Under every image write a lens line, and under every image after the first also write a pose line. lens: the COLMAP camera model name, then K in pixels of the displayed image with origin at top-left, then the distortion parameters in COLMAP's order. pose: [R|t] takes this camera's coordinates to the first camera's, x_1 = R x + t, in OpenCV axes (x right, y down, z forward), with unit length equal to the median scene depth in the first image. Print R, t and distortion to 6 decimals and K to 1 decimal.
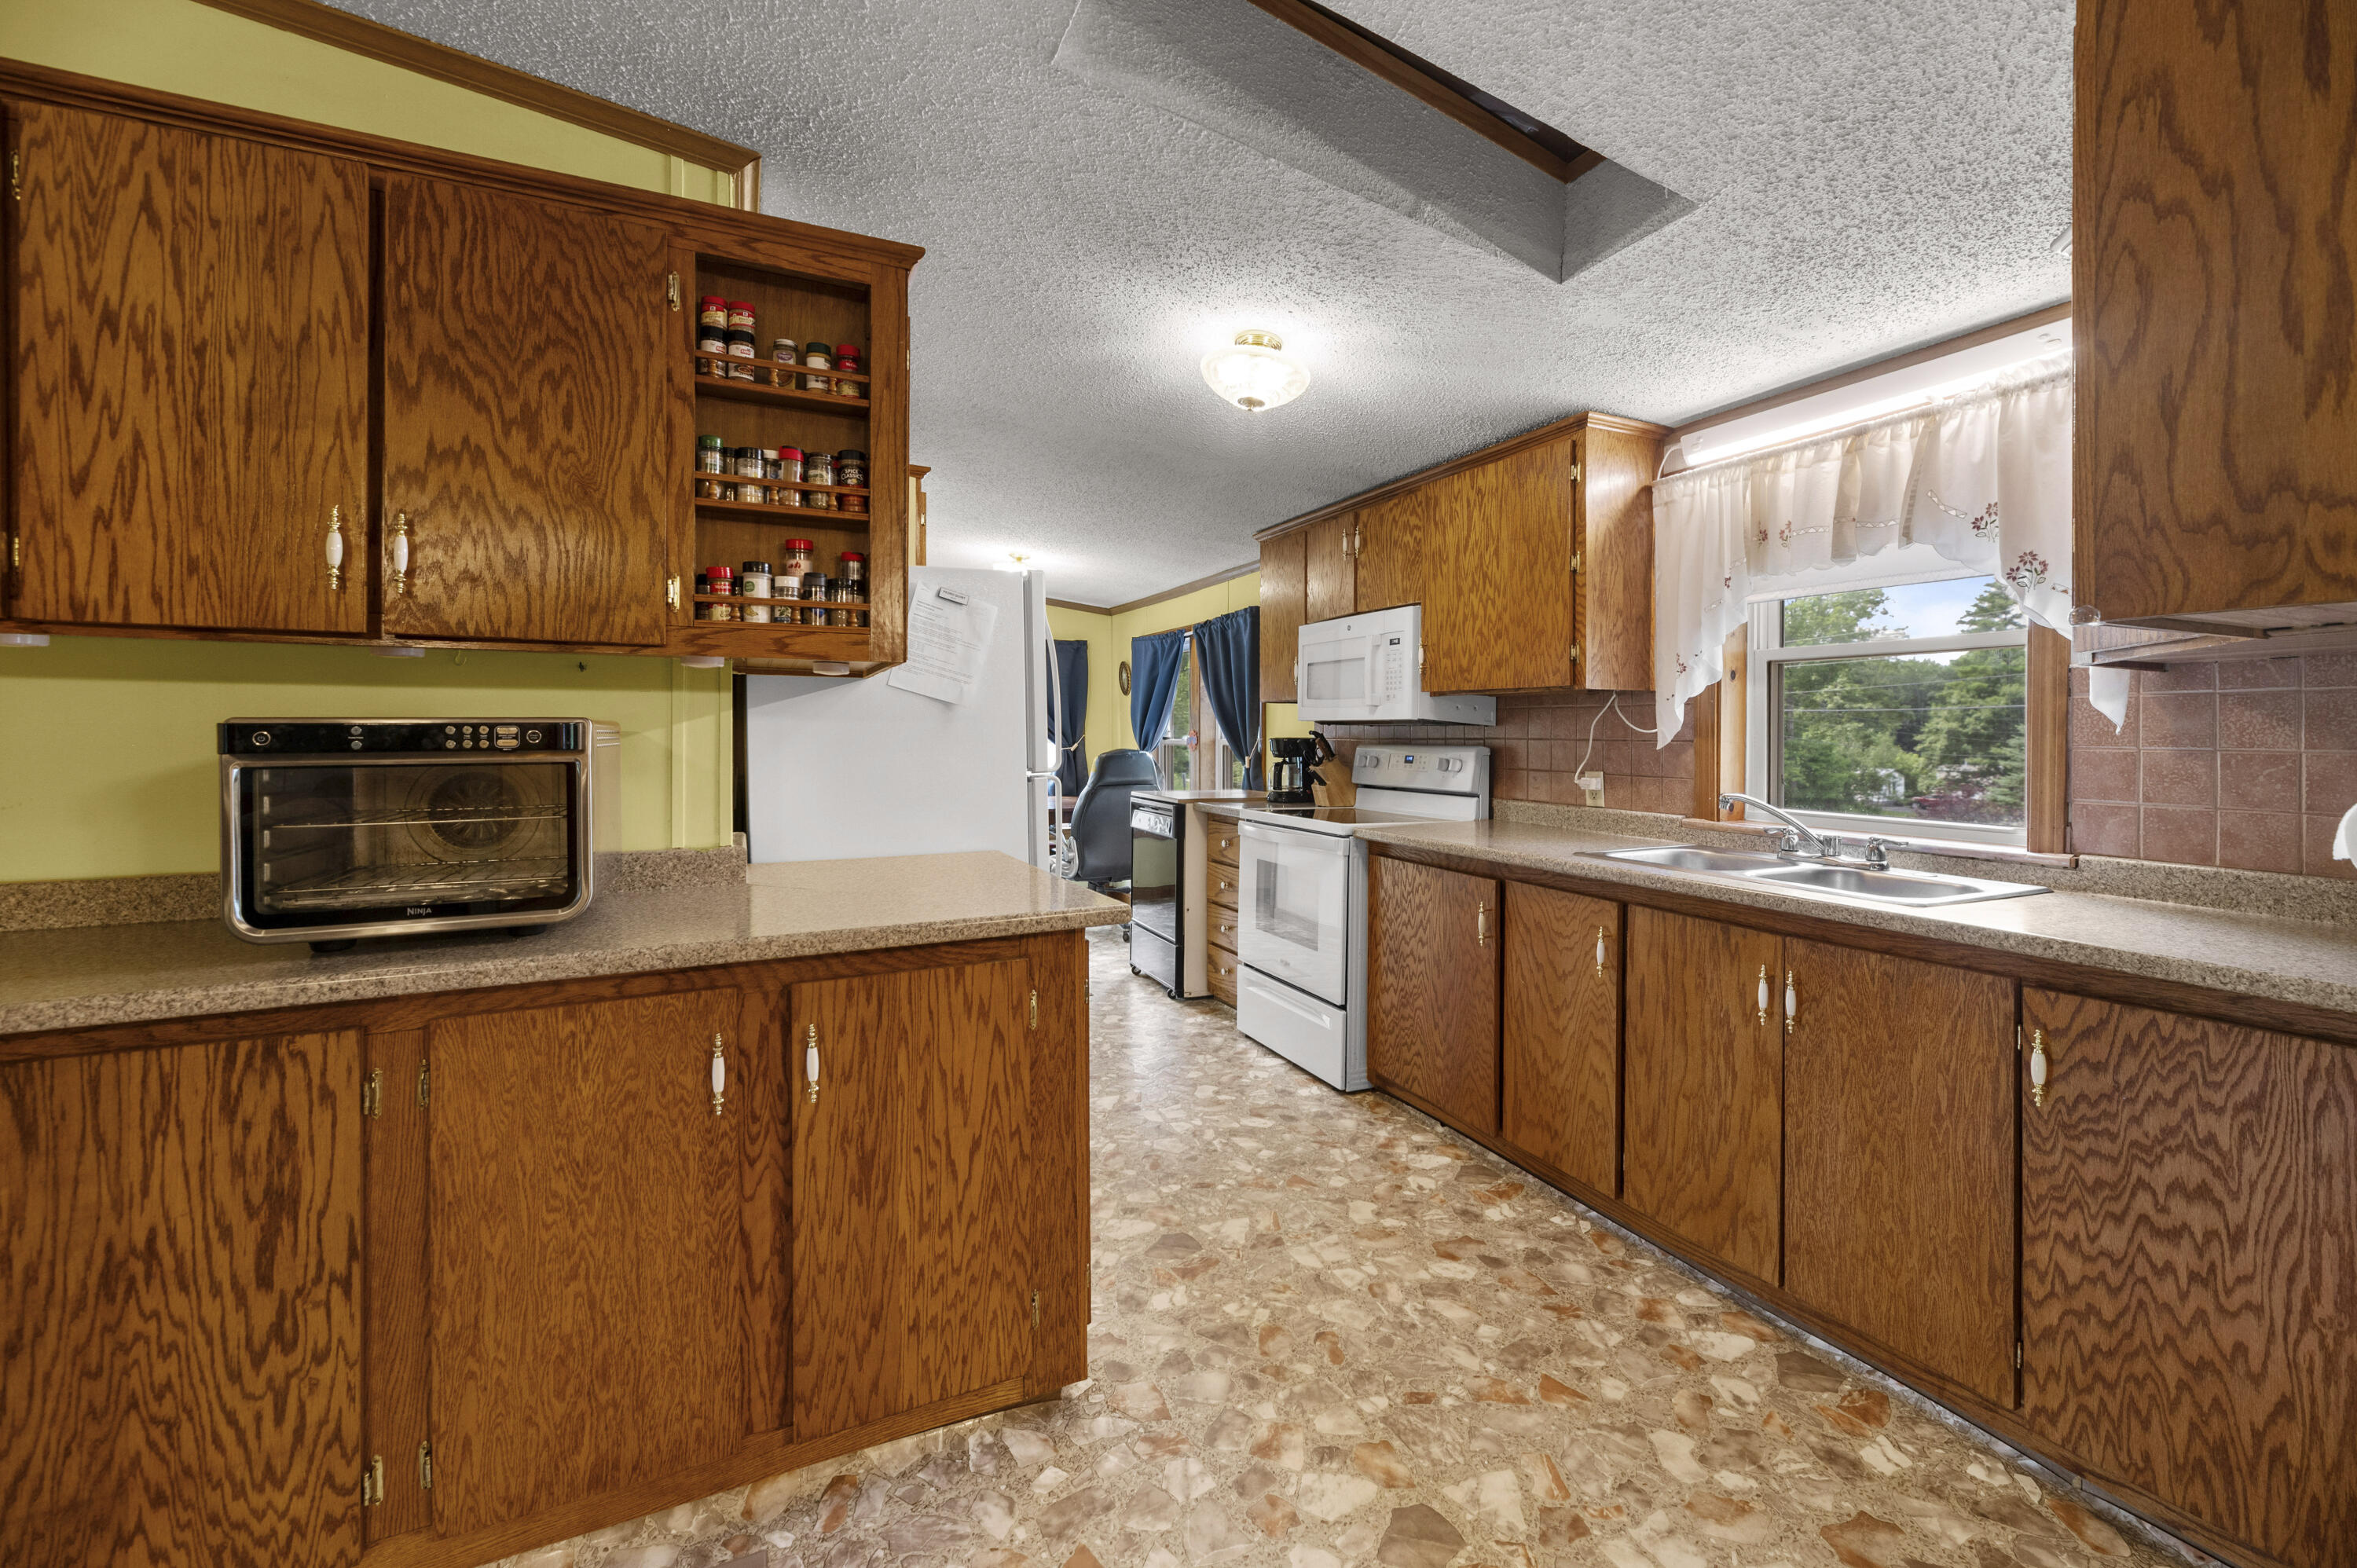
lens RADIAL K [[967.1, 0, 1189.1], [0, 967.1, 734.0], [0, 0, 1]] dist [-0.000408, -0.000243]
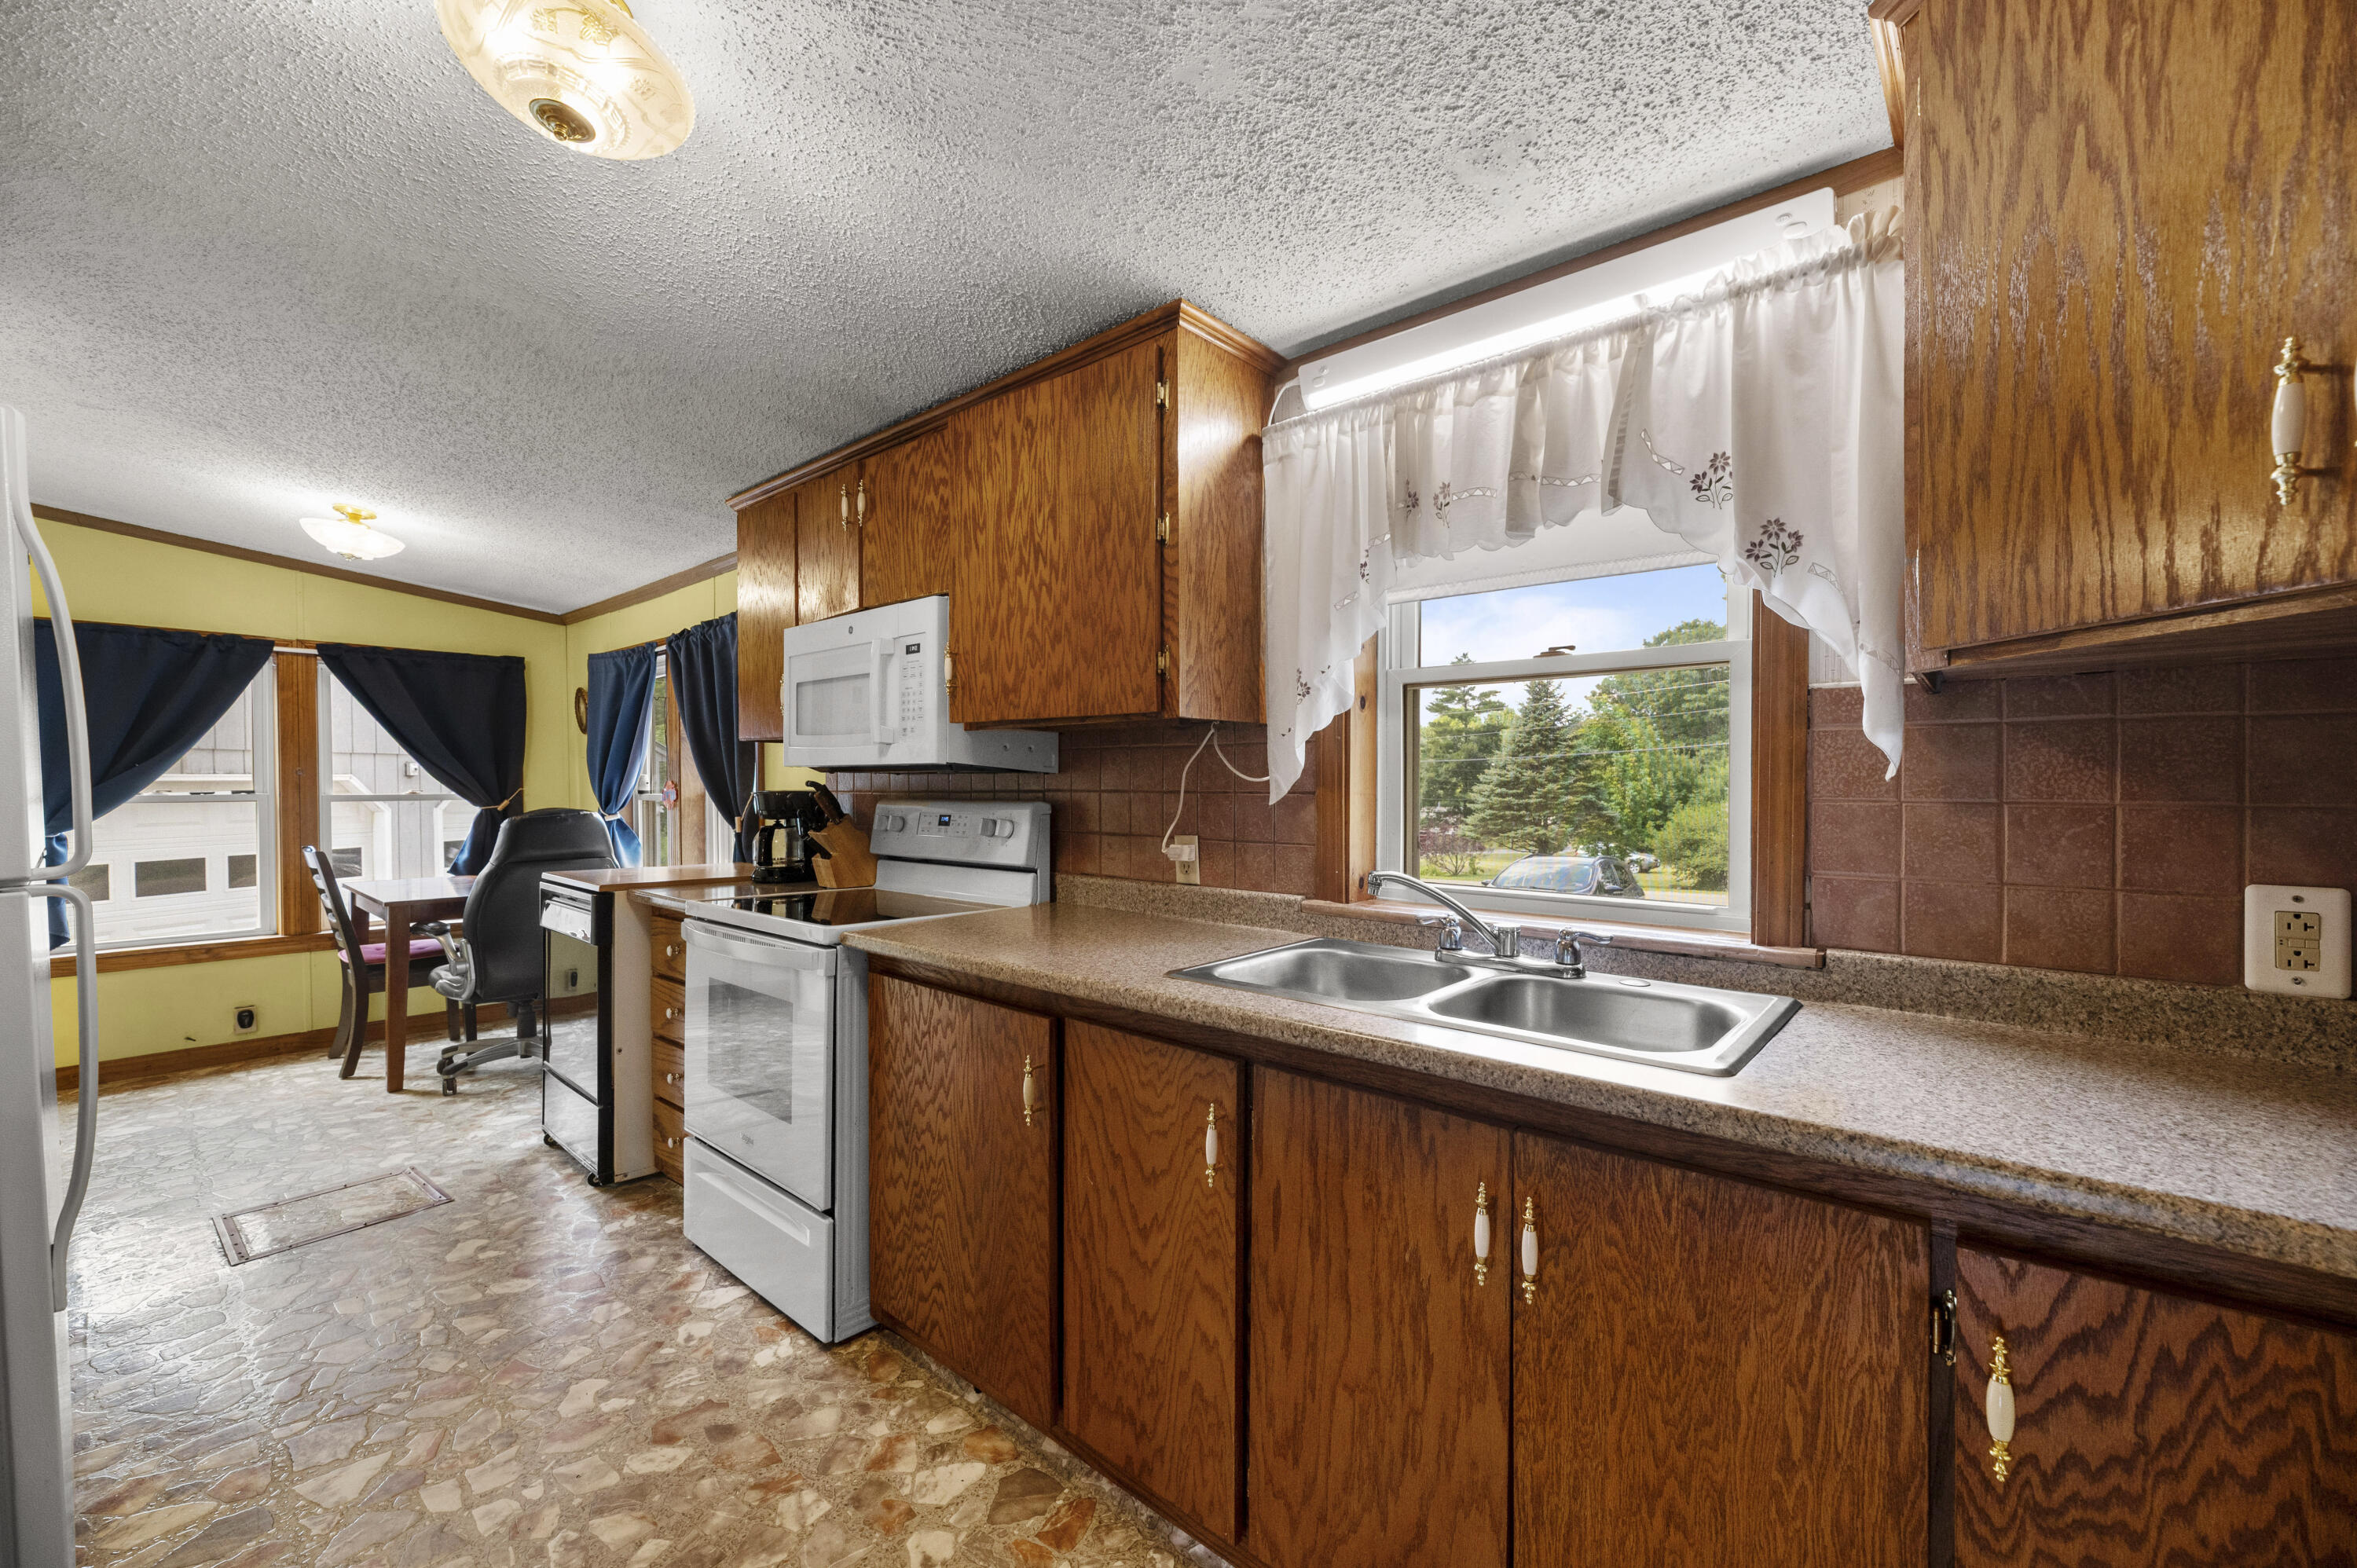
lens RADIAL K [[953.7, 0, 1175.4], [0, 953.7, 792.2], [0, 0, 1]] dist [0.002466, 0.000259]
pose [[0.917353, -0.008744, 0.397978, 0.195912], [0.005448, 0.999941, 0.009411, -0.000832], [-0.398036, -0.006465, 0.917347, 0.535937]]
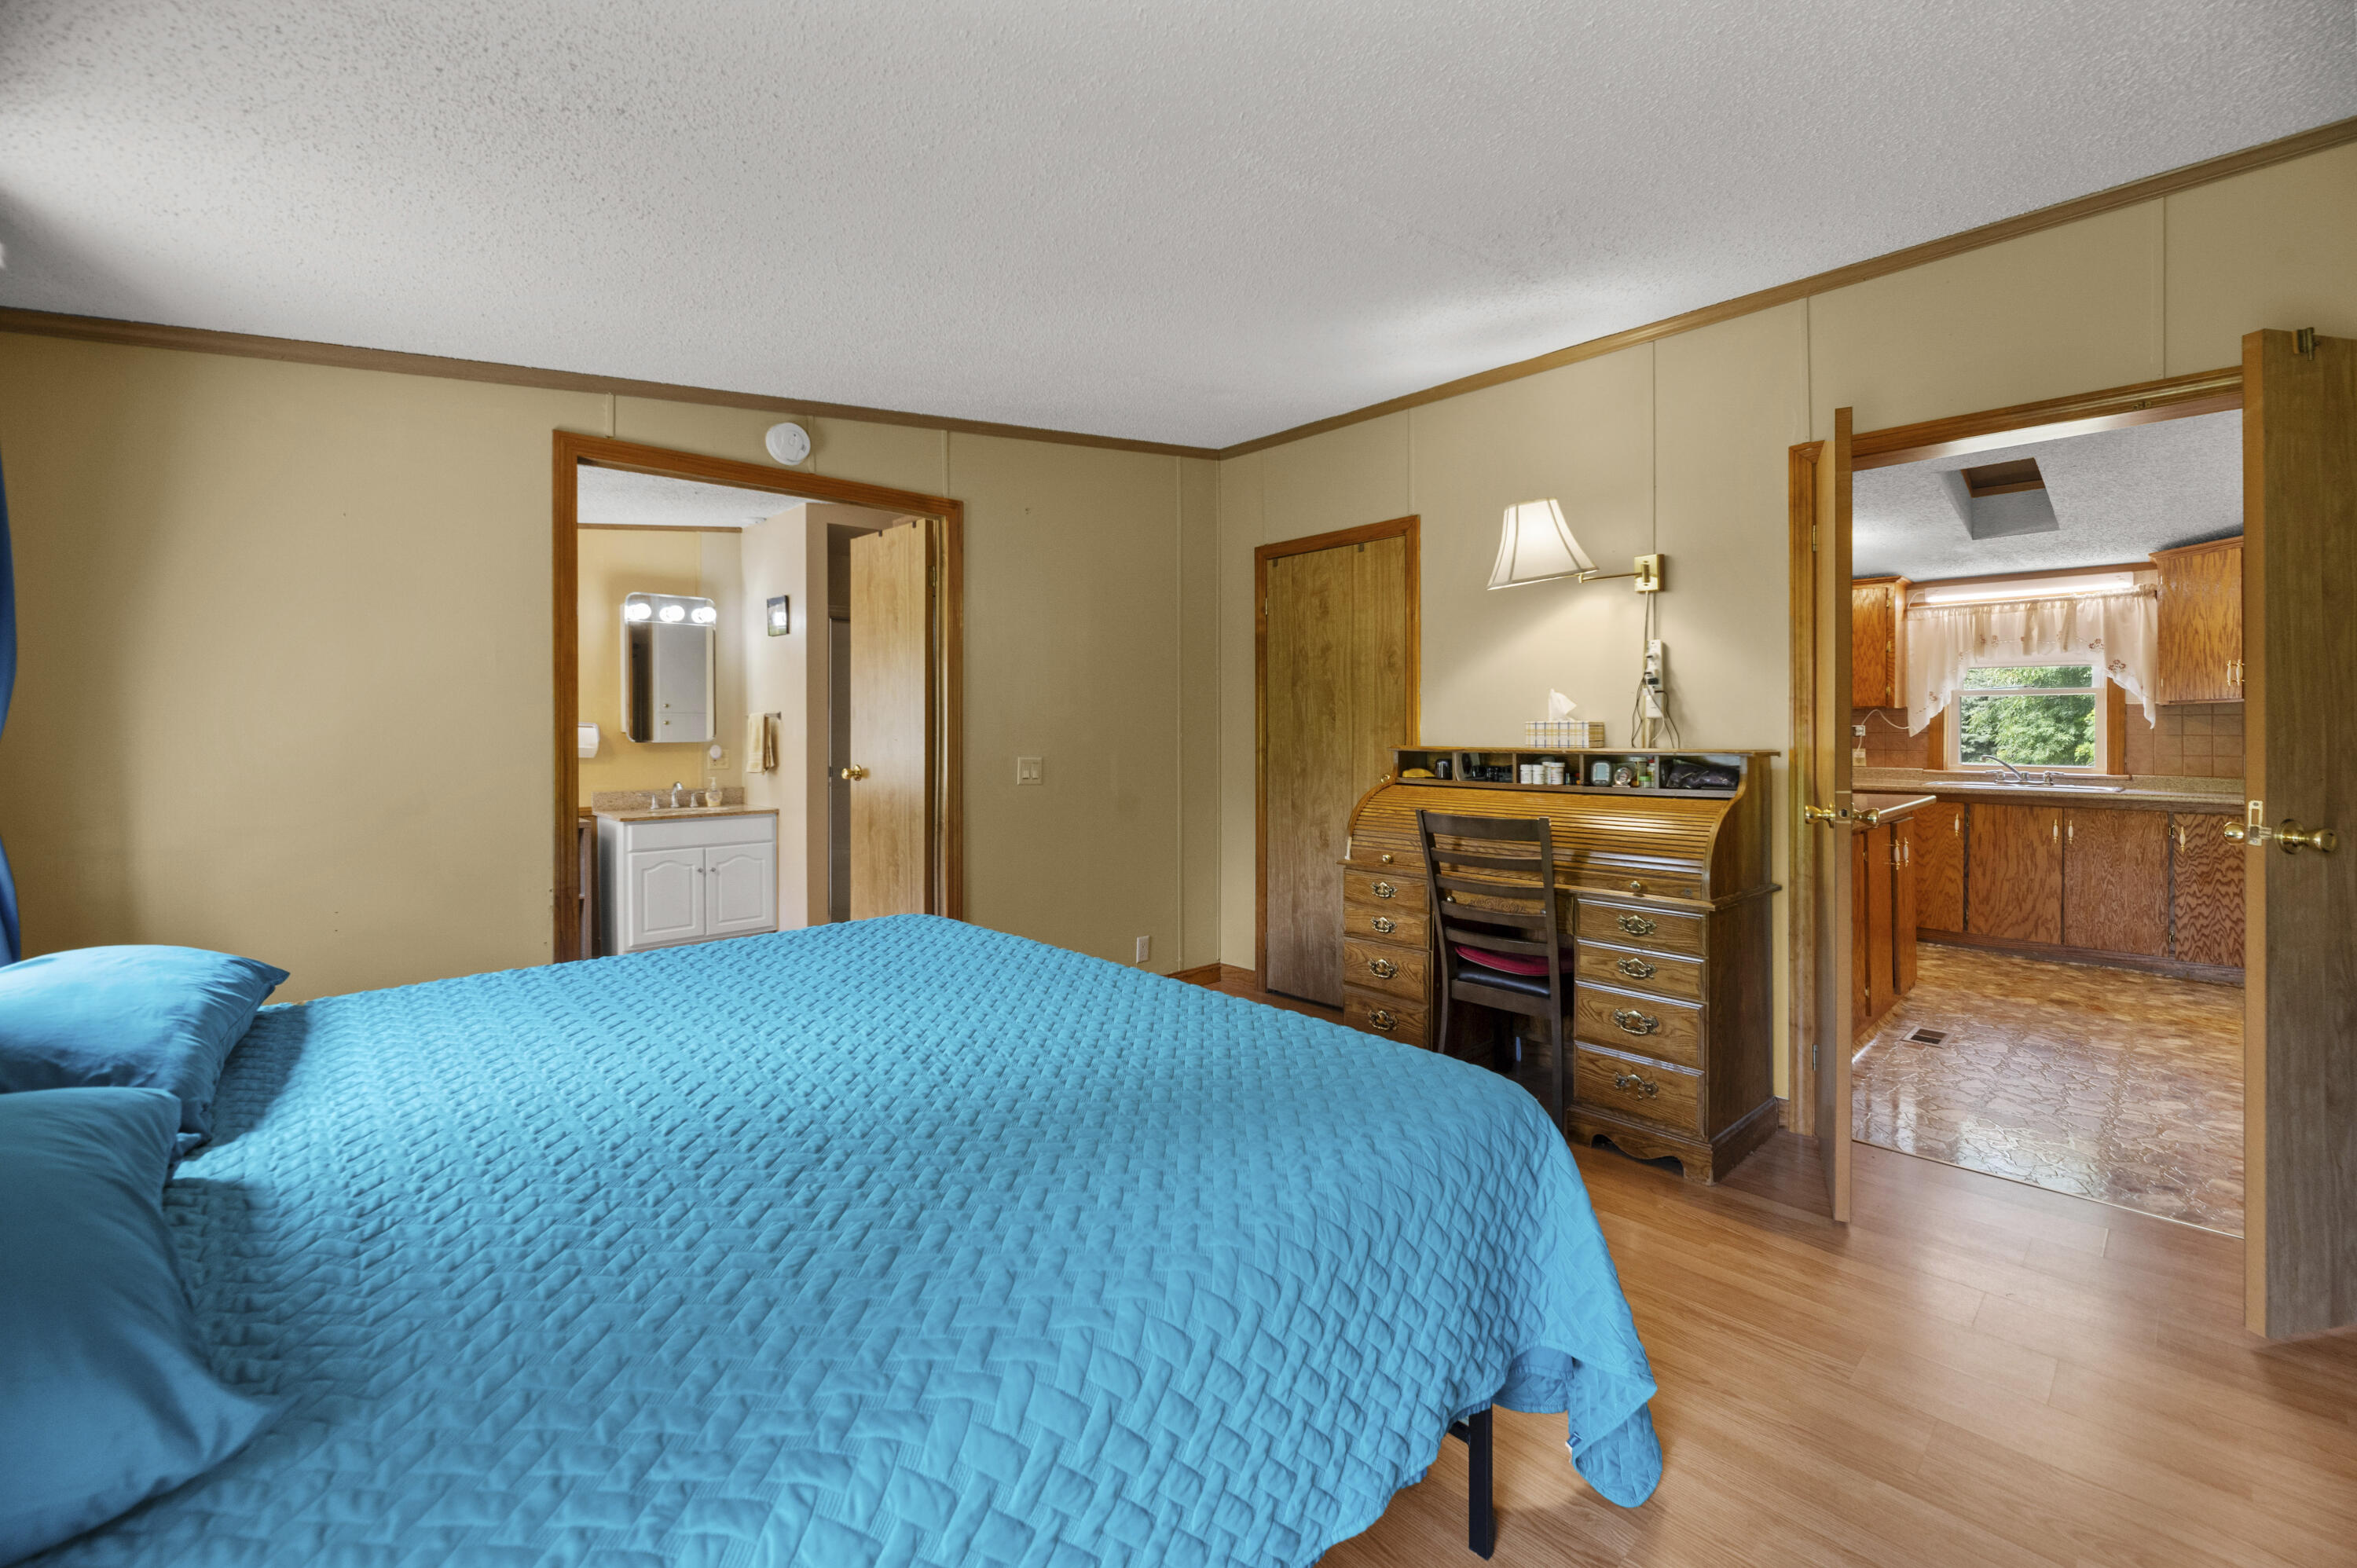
lens RADIAL K [[967.1, 0, 1189.1], [0, 967.1, 734.0], [0, 0, 1]] dist [-0.000408, -0.000243]
pose [[0.947798, -0.005802, 0.318819, -2.341813], [0.004203, 0.999975, 0.005702, -0.012166], [-0.318844, -0.004064, 0.947798, -0.679019]]
